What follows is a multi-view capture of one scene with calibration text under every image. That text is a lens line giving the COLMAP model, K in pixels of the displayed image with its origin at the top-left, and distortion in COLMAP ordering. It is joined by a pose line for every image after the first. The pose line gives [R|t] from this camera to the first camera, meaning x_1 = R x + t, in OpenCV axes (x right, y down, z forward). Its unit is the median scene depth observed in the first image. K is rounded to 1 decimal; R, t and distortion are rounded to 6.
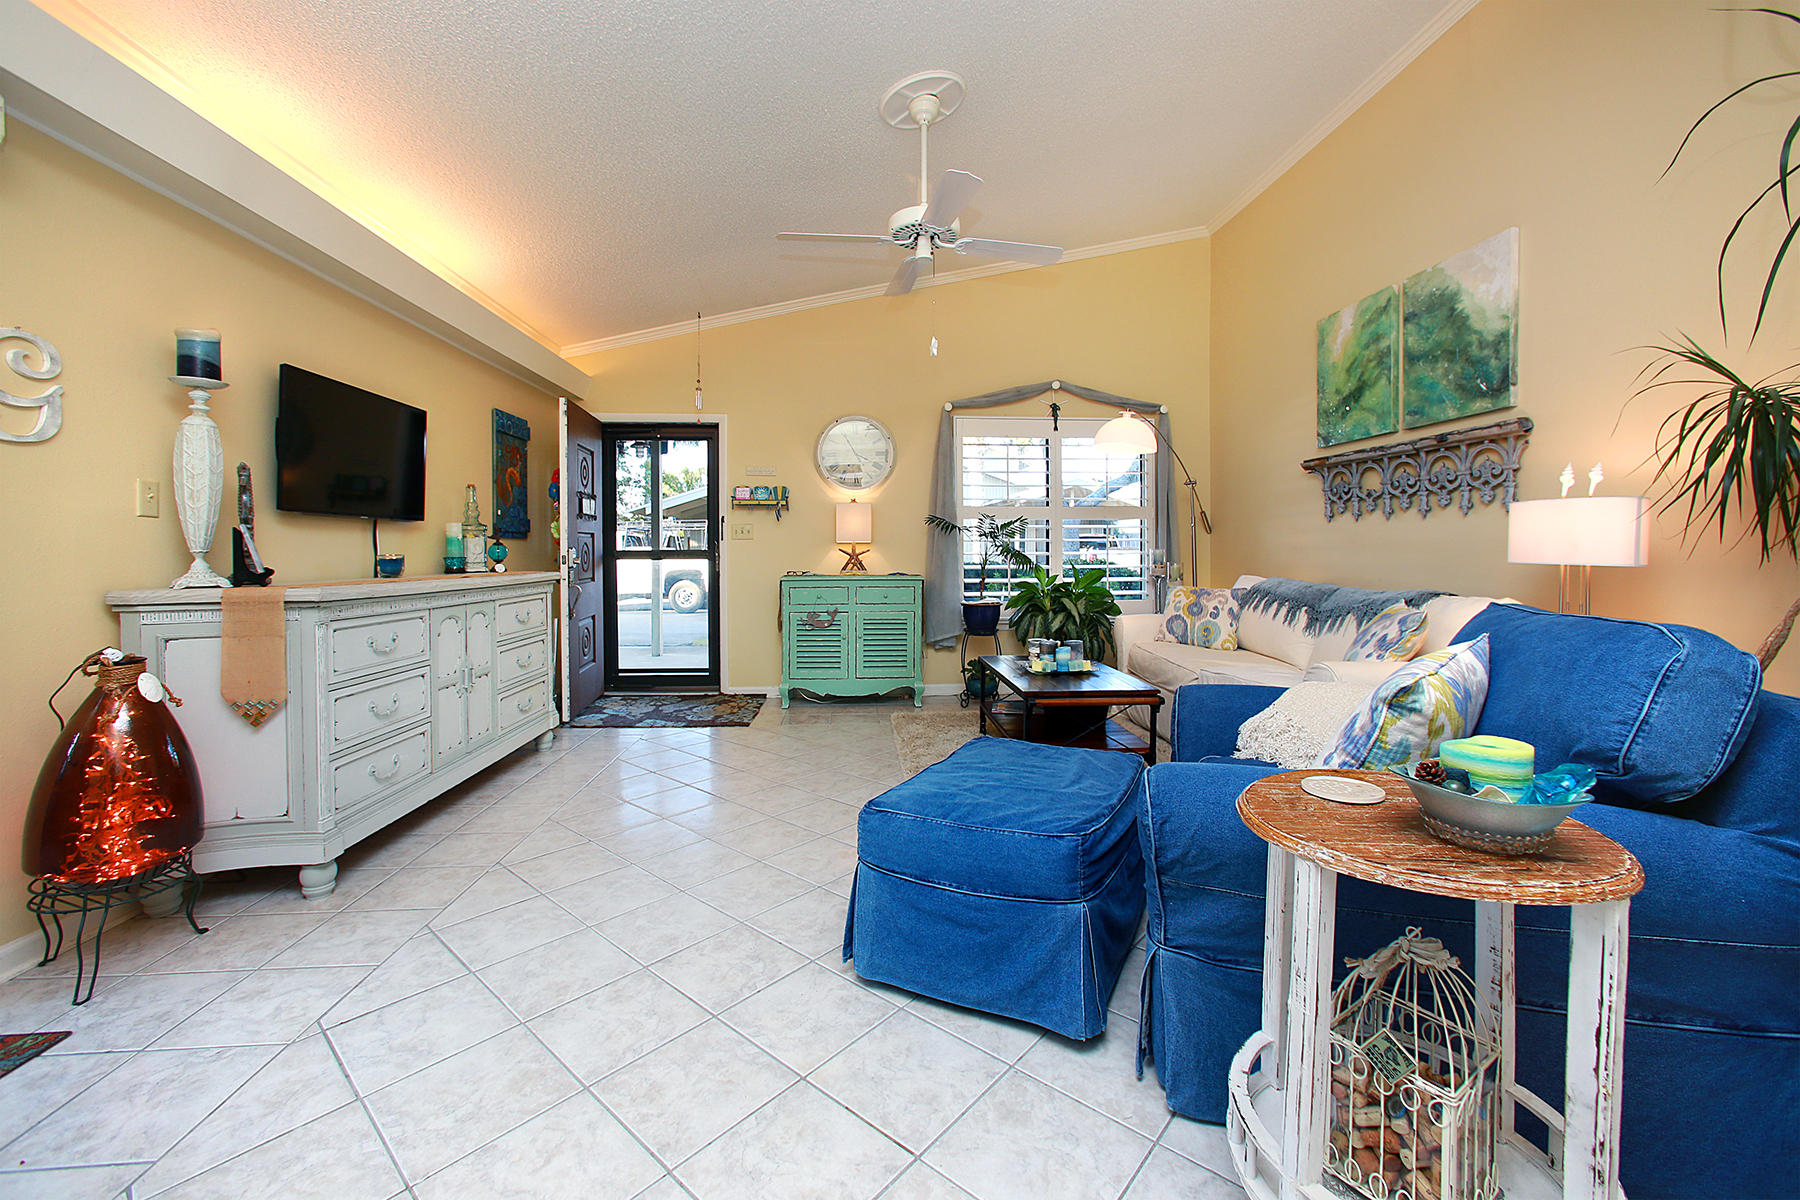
lens RADIAL K [[733.4, 0, 901.9], [0, 733.4, 563.8], [0, 0, 1]] dist [-0.021080, 0.000132]
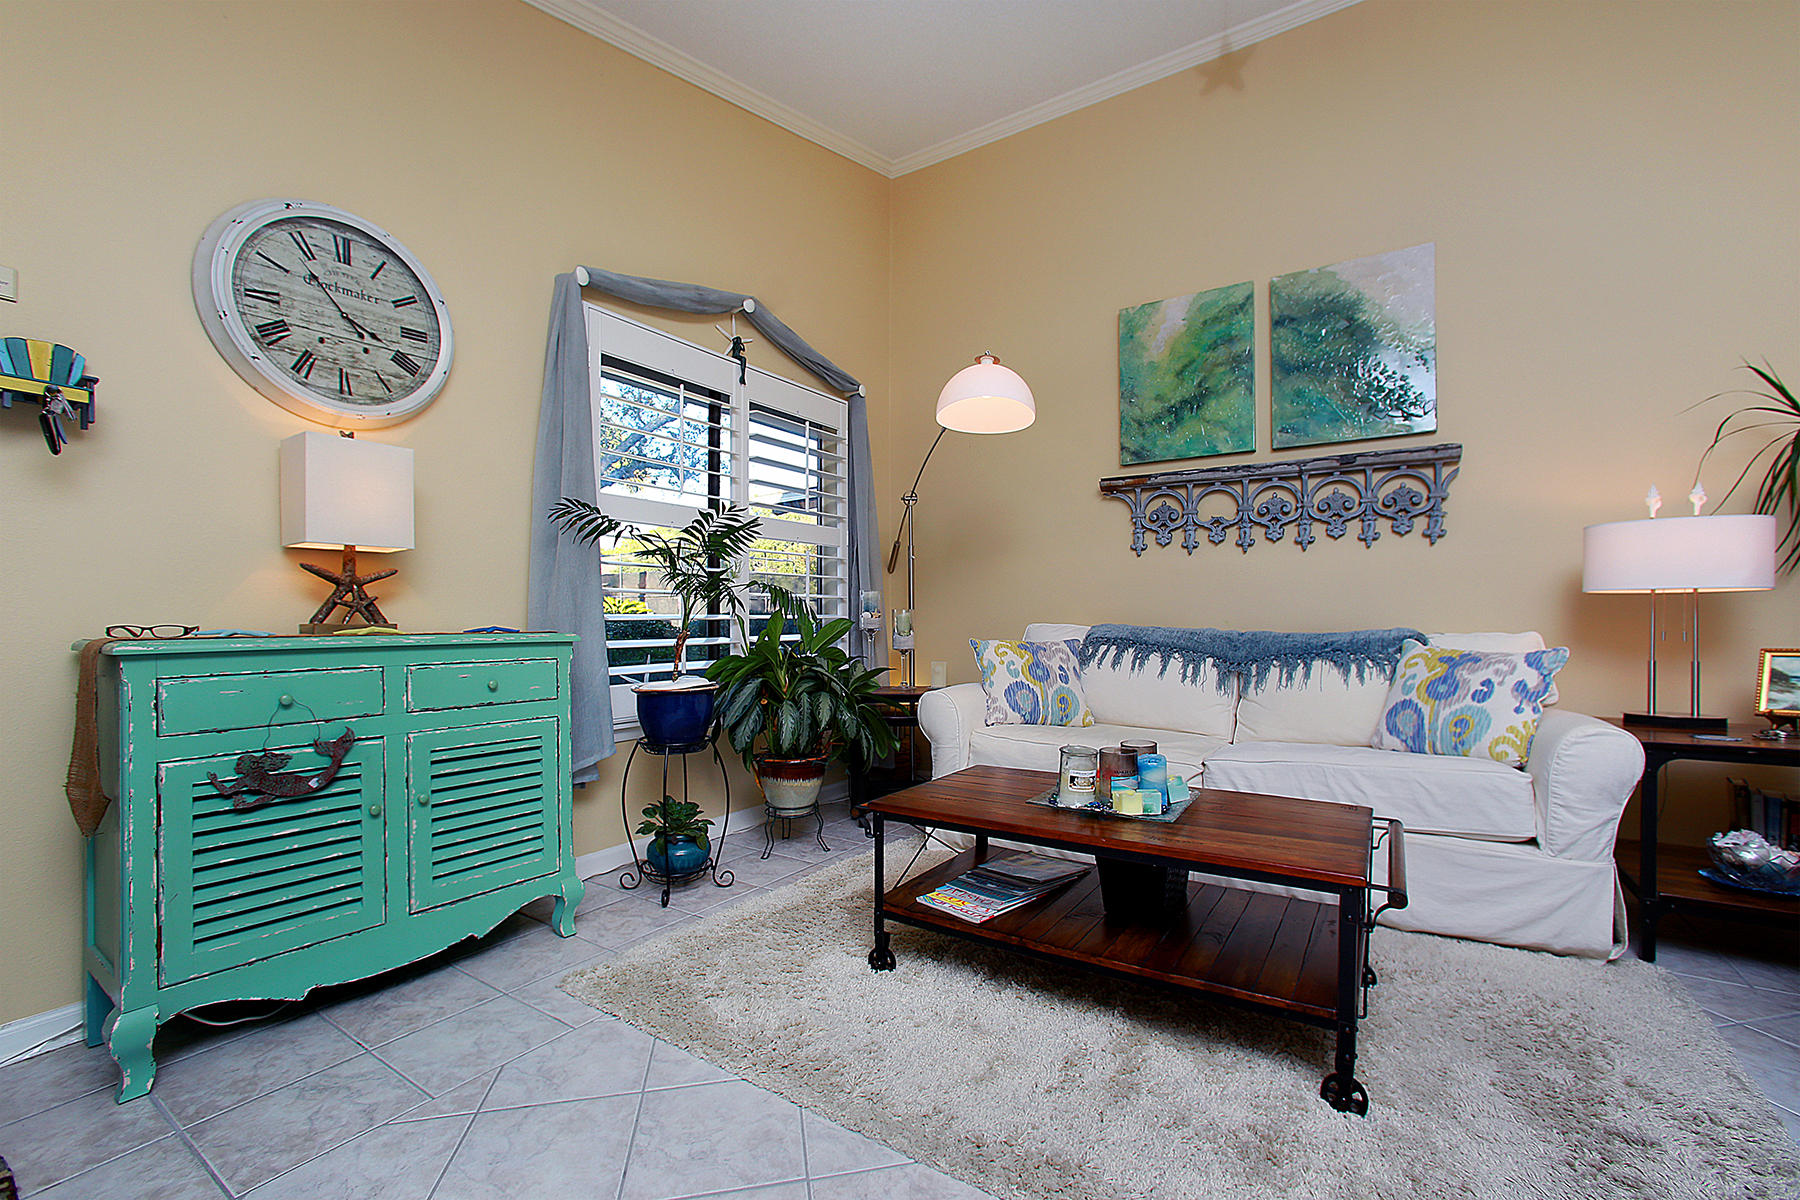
lens RADIAL K [[766.5, 0, 912.5], [0, 766.5, 623.5], [0, 0, 1]] dist [-0.003122, -0.000003]
pose [[0.598015, -0.006654, 0.801457, -0.261891], [0.015283, 0.999878, -0.003102, 0.018095], [-0.801339, 0.014103, 0.598044, 0.682572]]
